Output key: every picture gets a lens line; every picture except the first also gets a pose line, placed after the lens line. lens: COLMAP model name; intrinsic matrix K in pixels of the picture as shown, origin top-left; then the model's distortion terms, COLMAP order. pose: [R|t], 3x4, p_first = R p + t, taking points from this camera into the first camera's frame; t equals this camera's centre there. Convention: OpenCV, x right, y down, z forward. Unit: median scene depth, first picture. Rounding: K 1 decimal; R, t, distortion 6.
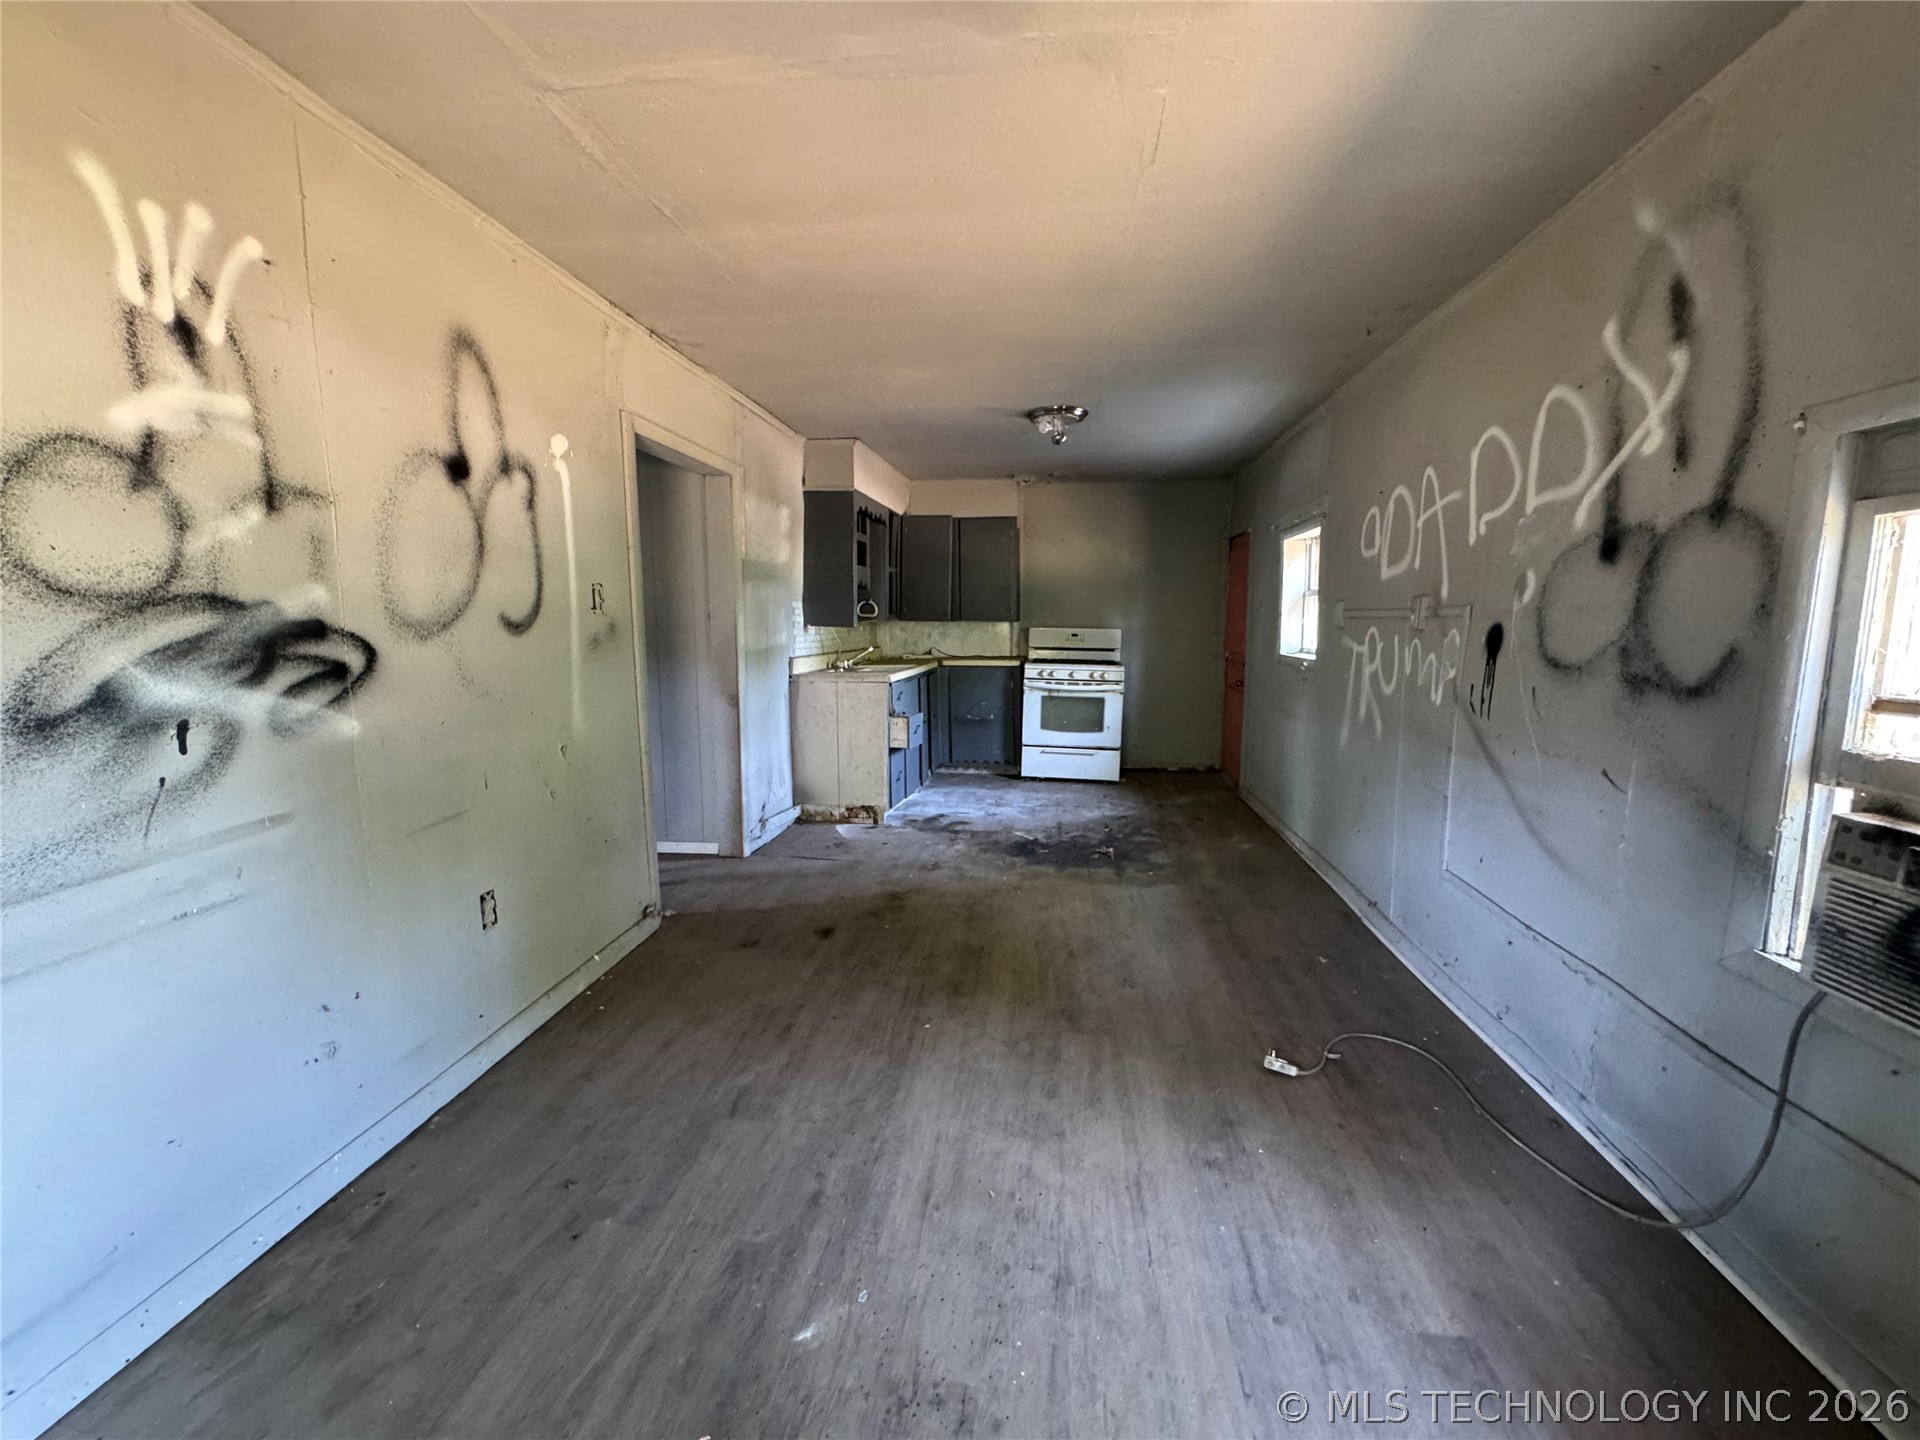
lens RADIAL K [[771.6, 0, 962.9], [0, 771.6, 718.9], [0, 0, 1]] dist [-0.003573, -0.000166]
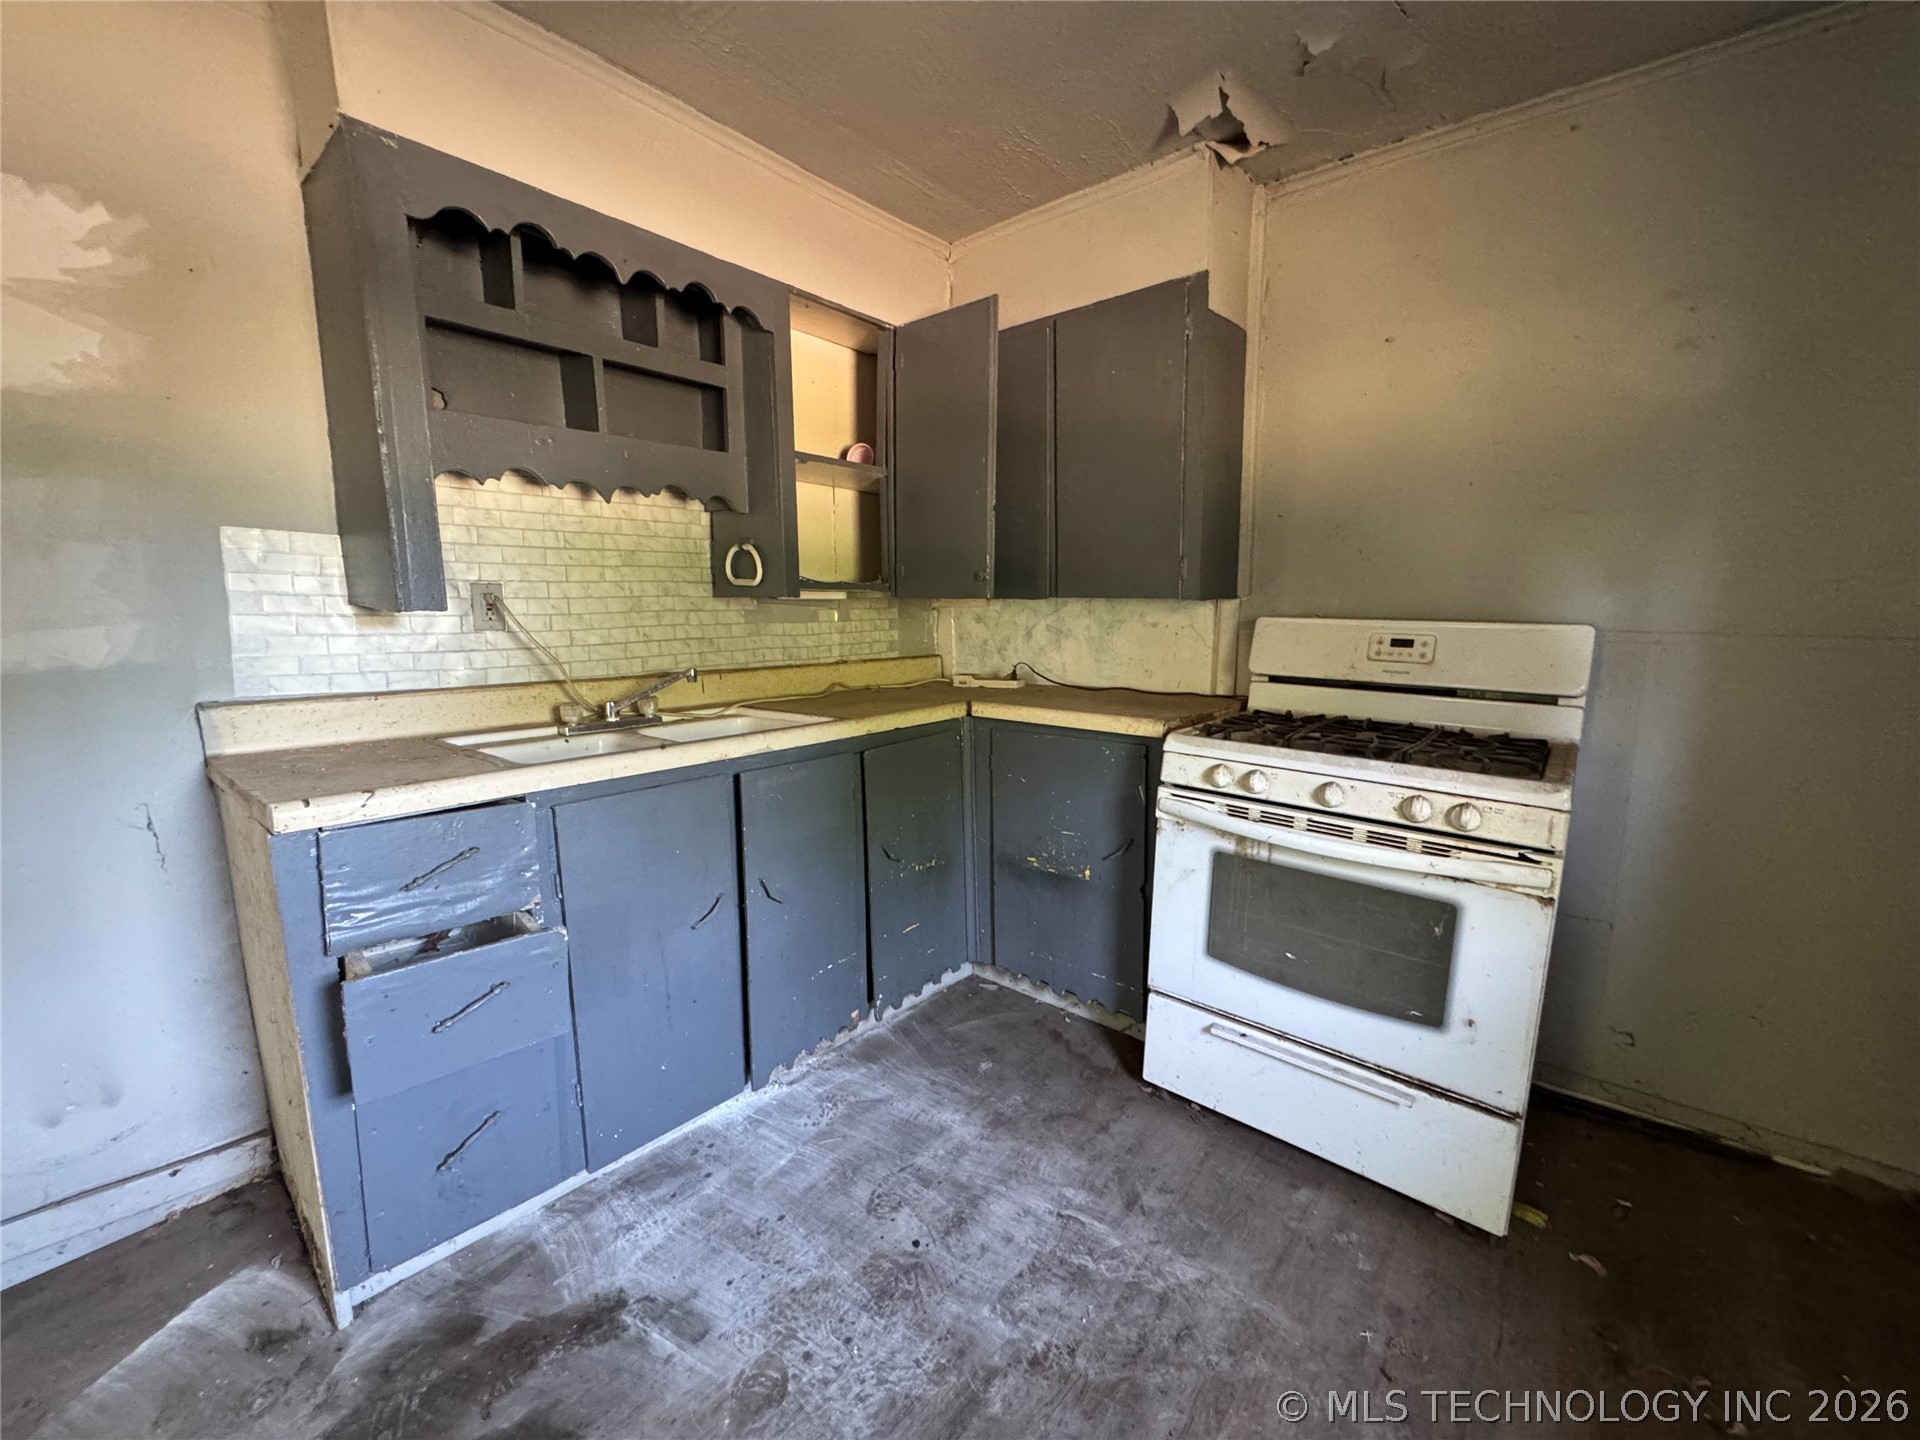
lens RADIAL K [[771.6, 0, 954.5], [0, 771.6, 719.7], [0, 0, 1]] dist [-0.003573, -0.000166]
pose [[0.851091, 0.078750, -0.519079, 0.166361], [-0.067083, 0.996894, 0.041250, -0.084688], [0.520715, -0.000286, 0.853730, 0.692623]]
